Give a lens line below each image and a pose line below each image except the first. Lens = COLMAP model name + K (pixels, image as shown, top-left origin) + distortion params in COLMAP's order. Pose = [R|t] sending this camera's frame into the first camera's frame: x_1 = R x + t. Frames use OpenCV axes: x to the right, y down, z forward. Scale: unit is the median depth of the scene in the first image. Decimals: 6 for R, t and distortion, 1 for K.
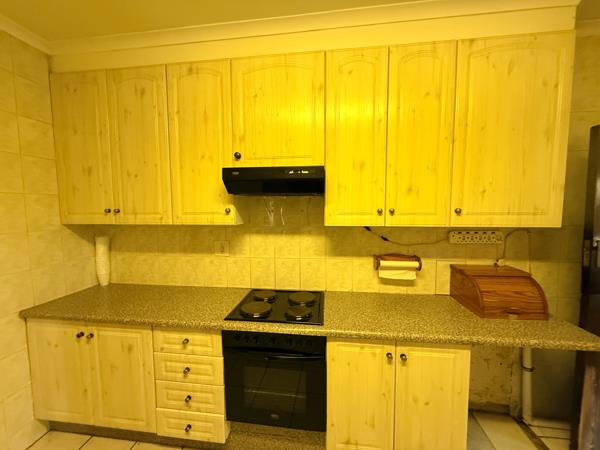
lens RADIAL K [[238.3, 0, 298.5], [0, 238.3, 224.8], [0, 0, 1]] dist [0.000091, 0.001020]
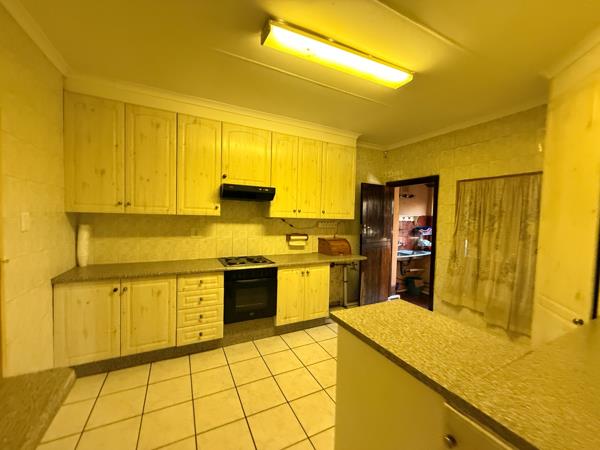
lens RADIAL K [[238.3, 0, 299.6], [0, 238.3, 225.4], [0, 0, 1]] dist [0.000091, 0.001020]
pose [[0.831513, 0.005294, 0.555480, -0.770871], [0.011025, 0.999600, -0.026031, 0.125721], [-0.555395, 0.027769, 0.831123, -0.760356]]
